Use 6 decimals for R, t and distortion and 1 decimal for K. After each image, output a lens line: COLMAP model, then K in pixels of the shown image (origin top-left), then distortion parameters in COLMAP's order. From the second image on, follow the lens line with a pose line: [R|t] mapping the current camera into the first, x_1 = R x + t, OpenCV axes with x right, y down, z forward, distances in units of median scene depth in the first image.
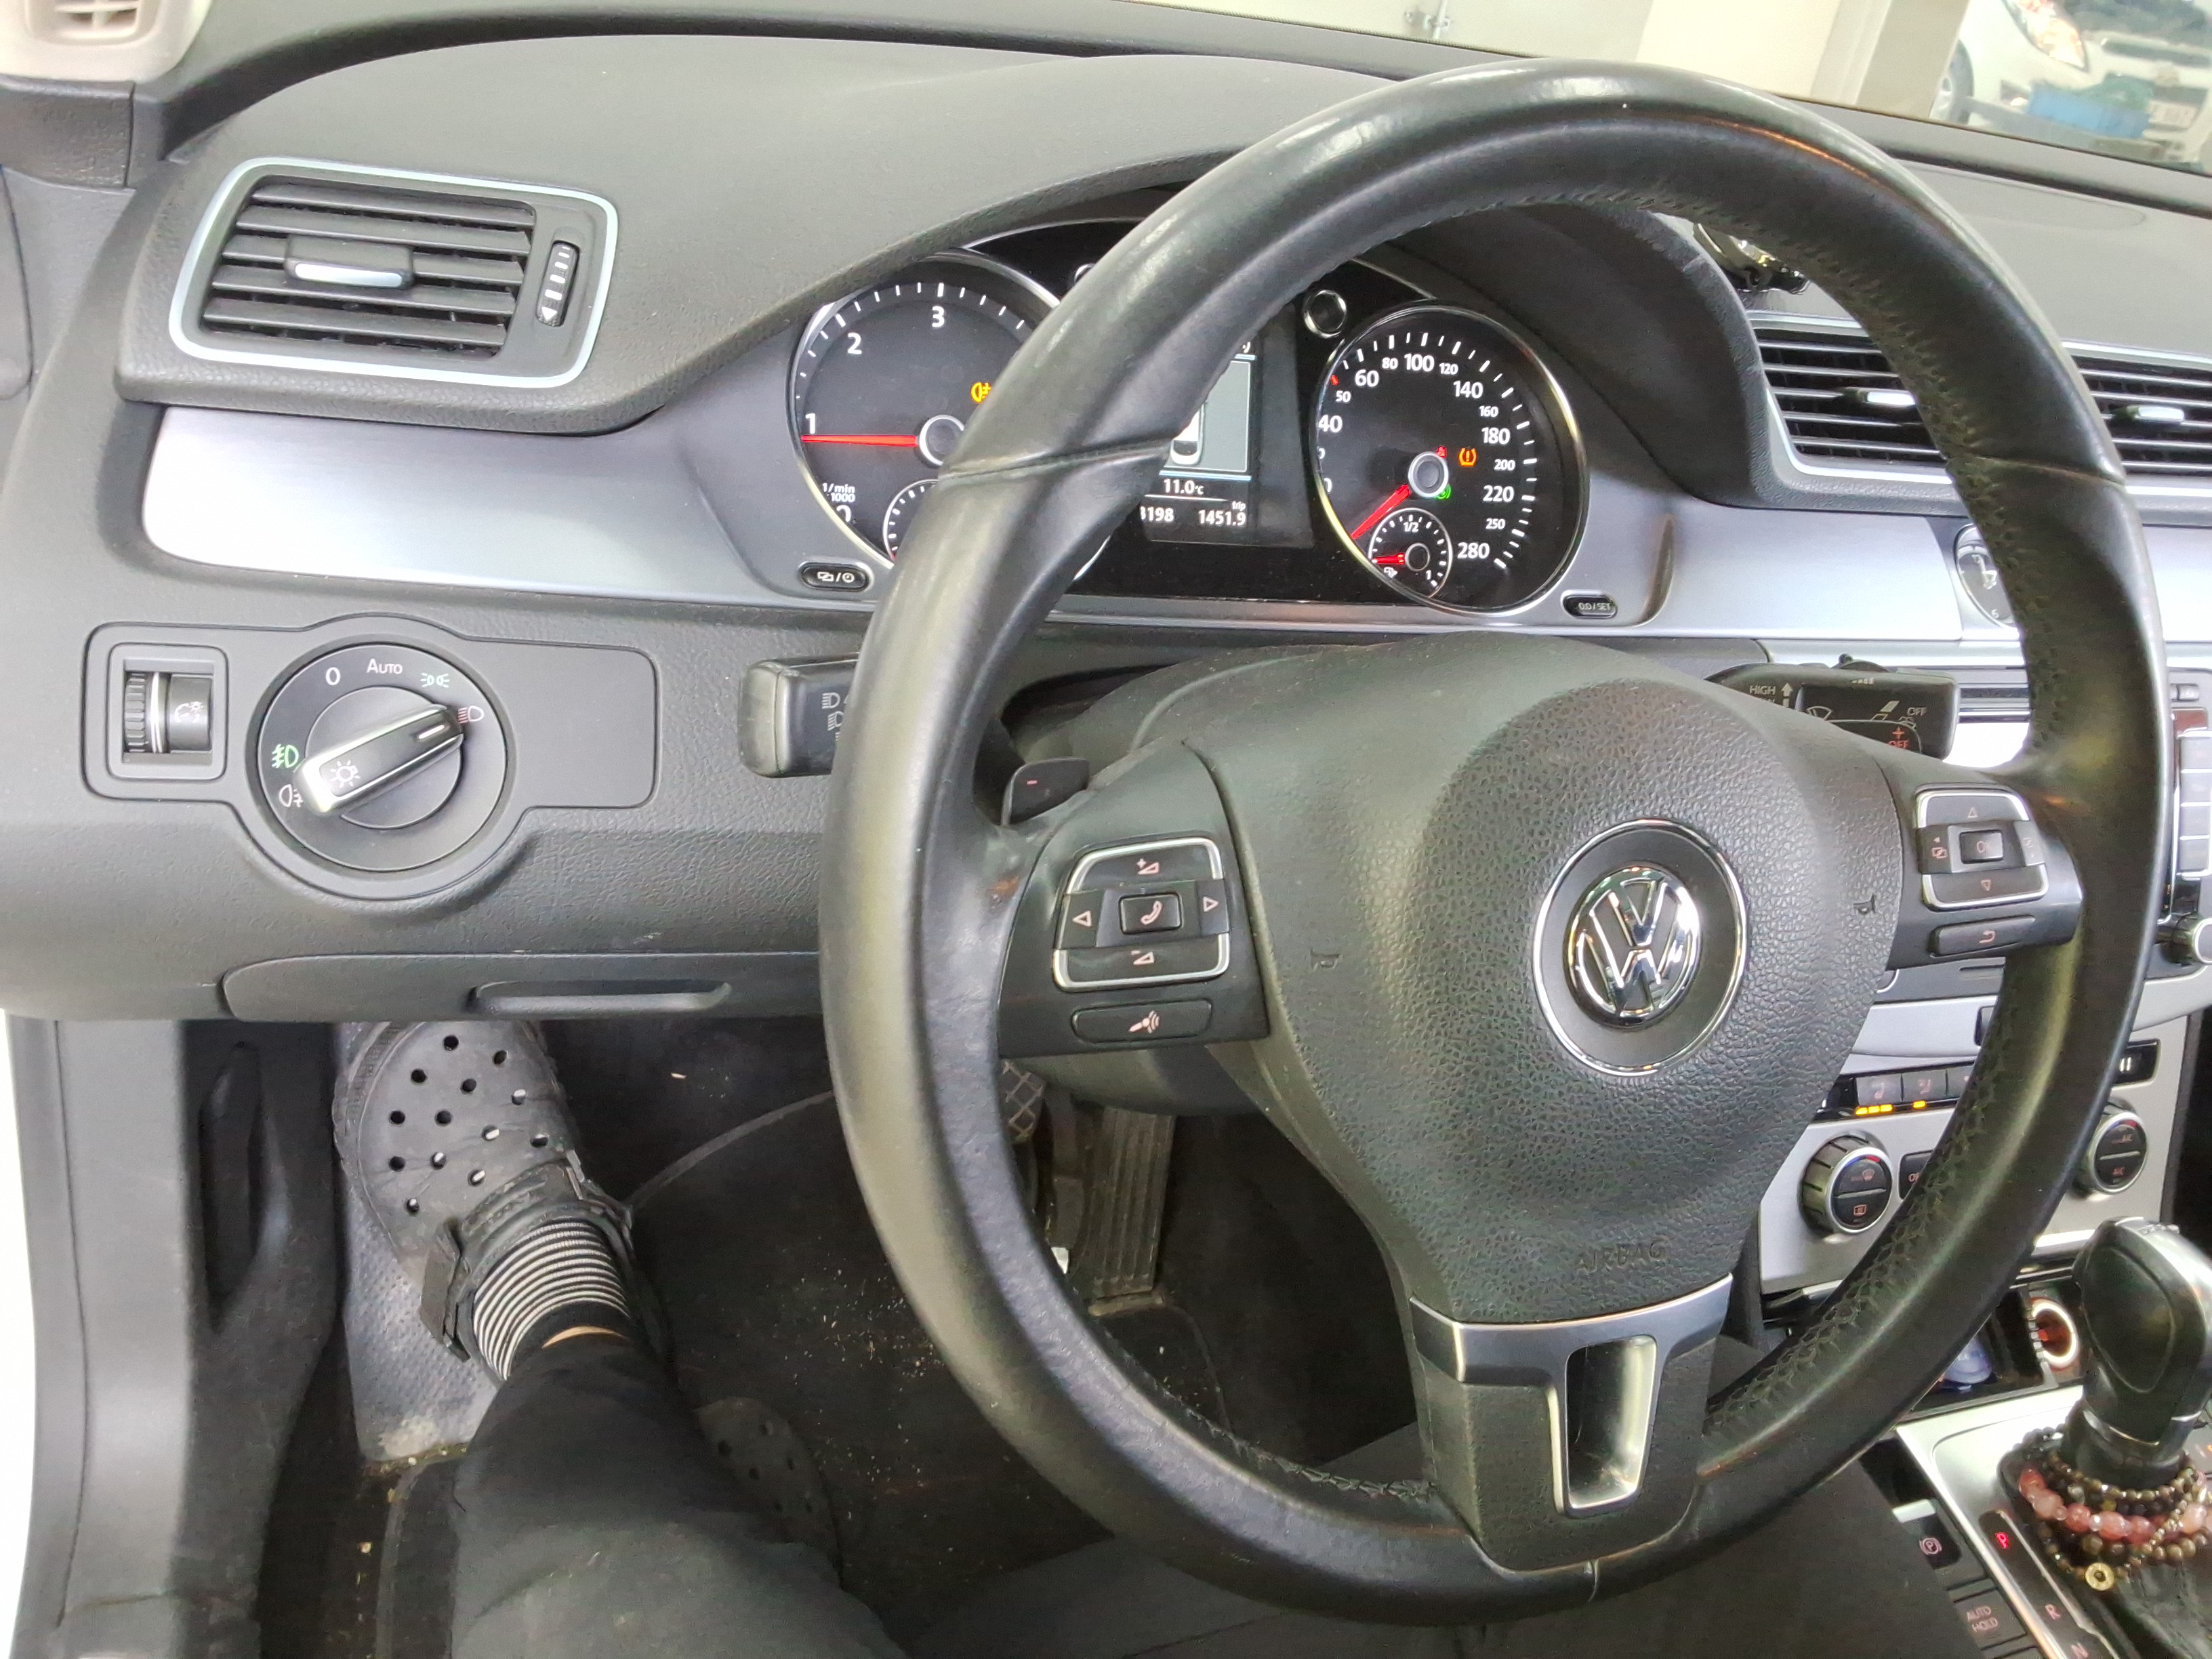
lens RADIAL K [[1761.5, 0, 1112.8], [0, 1761.5, 841.3], [0, 0, 1]] dist [0.148595, -0.263364]
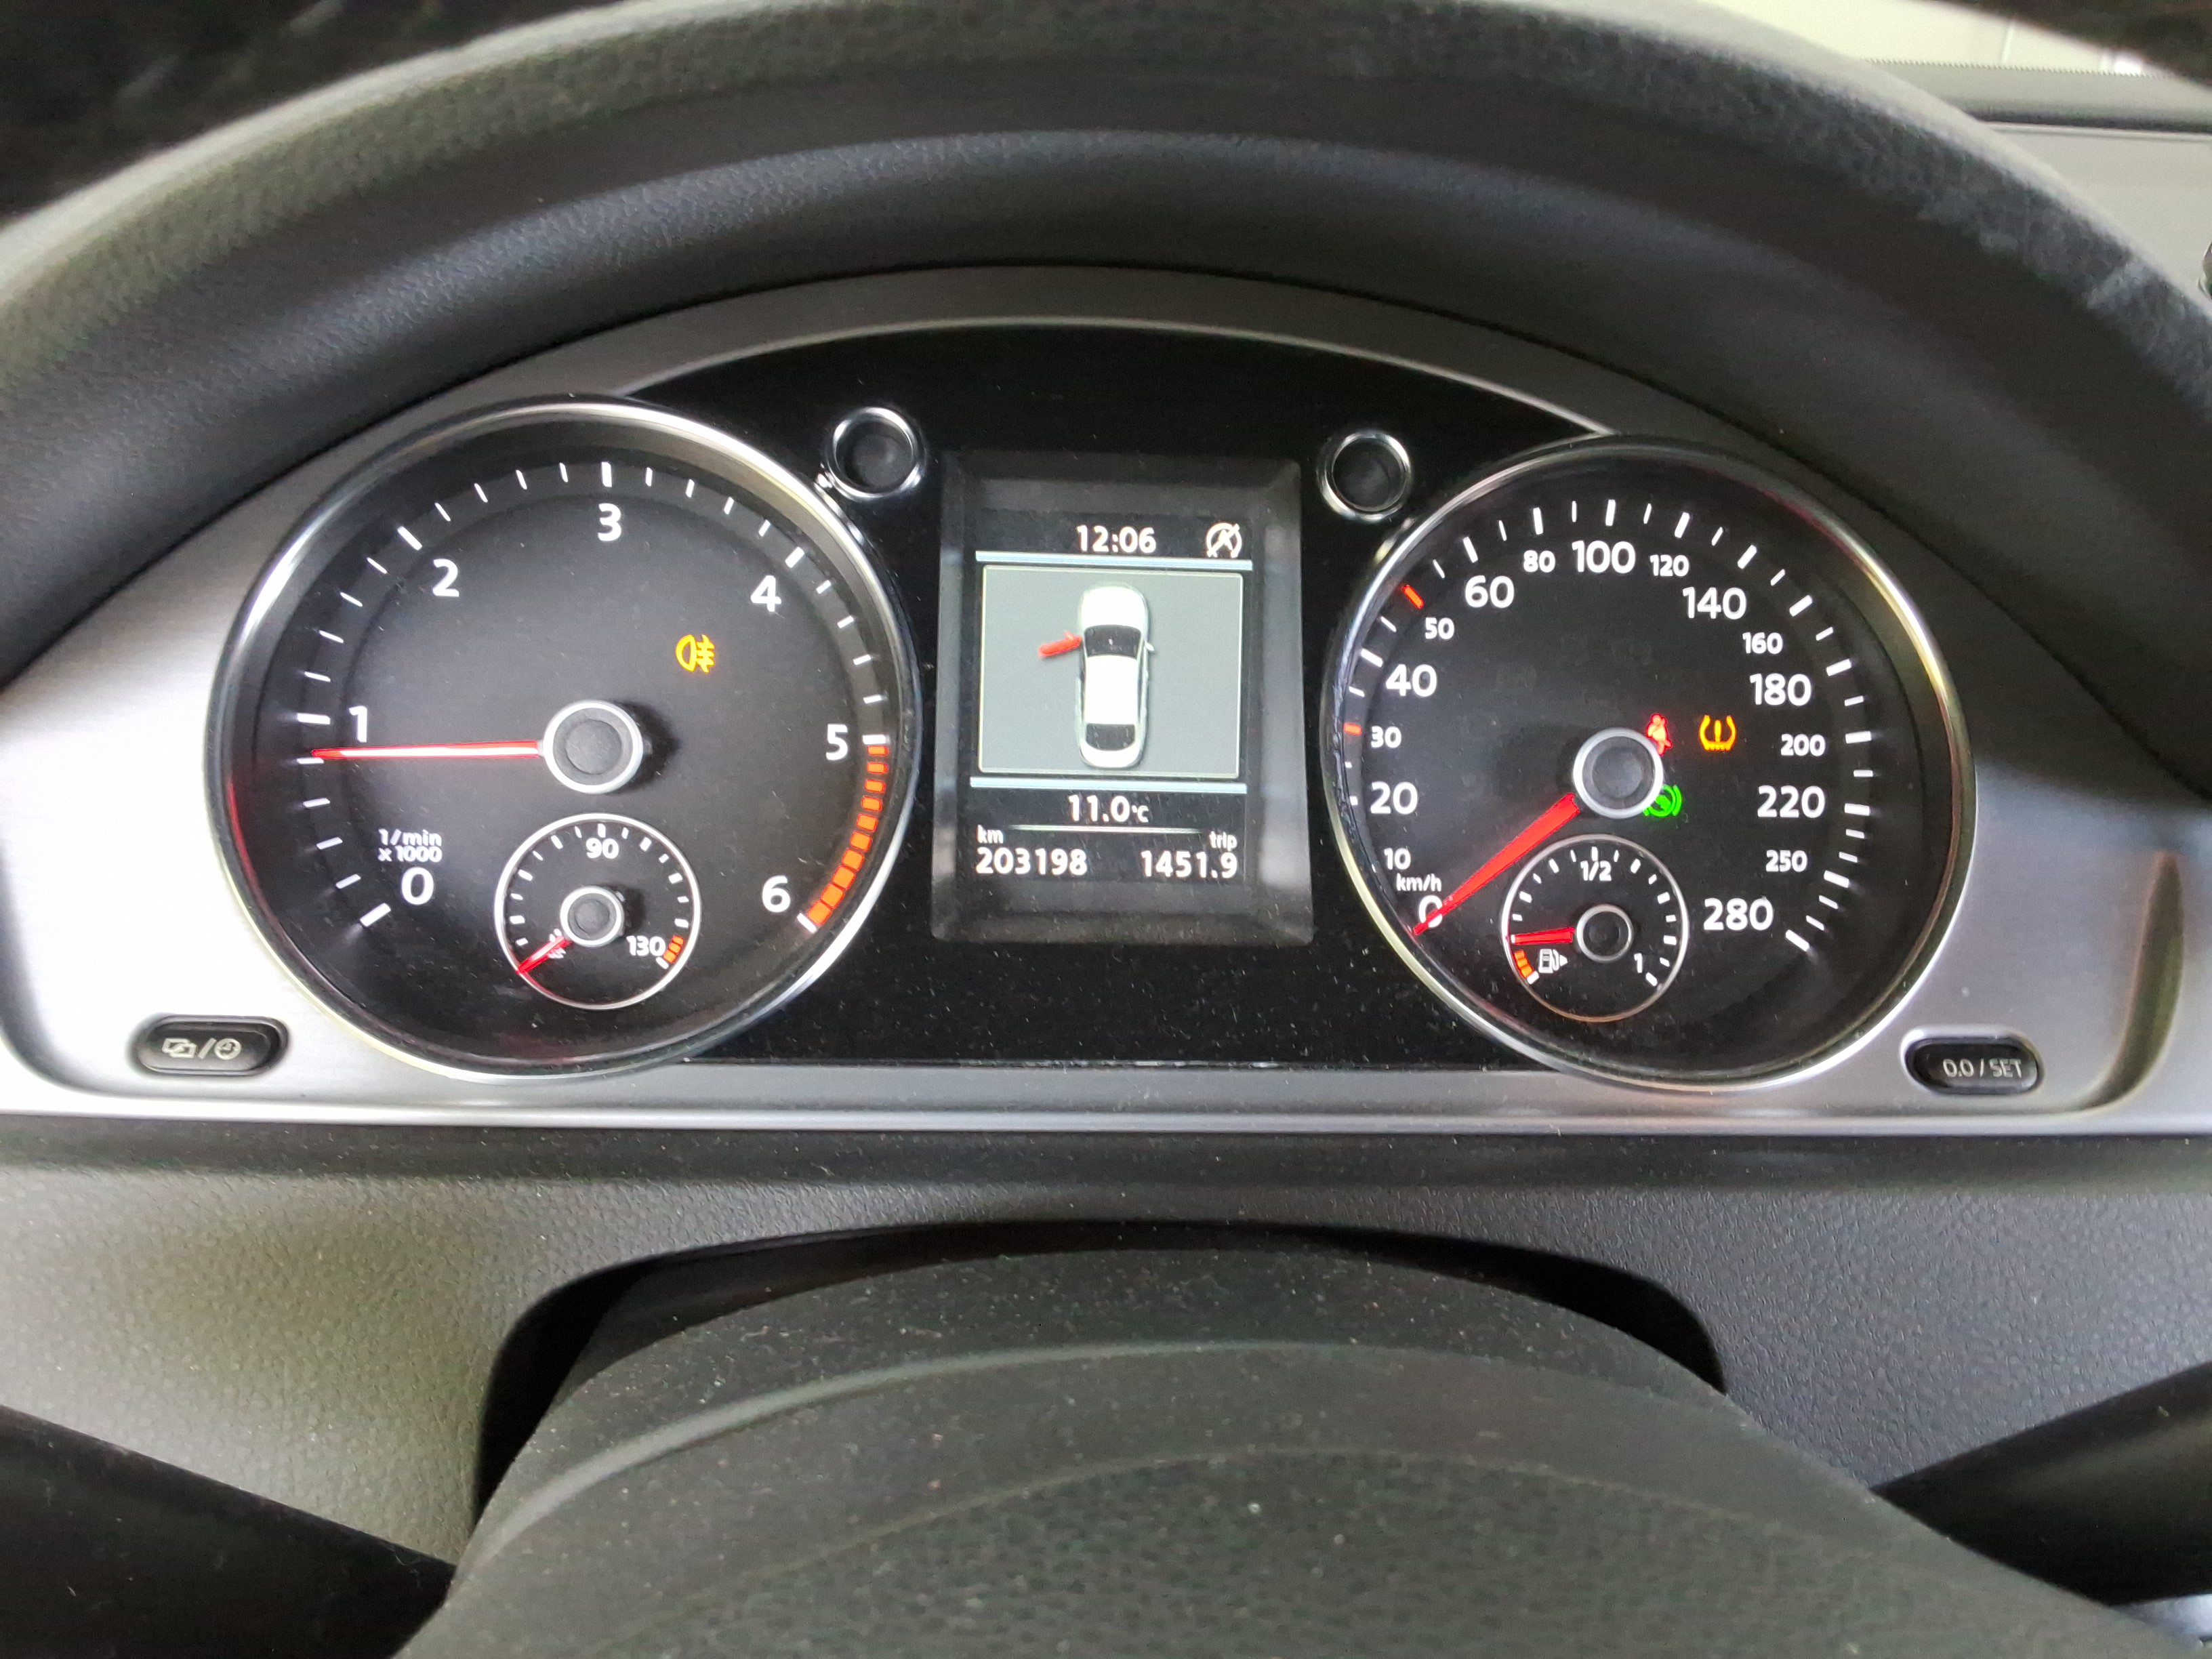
lens RADIAL K [[1761.5, 0, 1112.8], [0, 1761.5, 841.3], [0, 0, 1]] dist [0.148595, -0.263364]
pose [[0.956659, -0.002052, -0.291203, 0.186720], [-0.028261, 0.994601, -0.099851, -0.132869], [0.289836, 0.103753, 0.951436, 0.483555]]
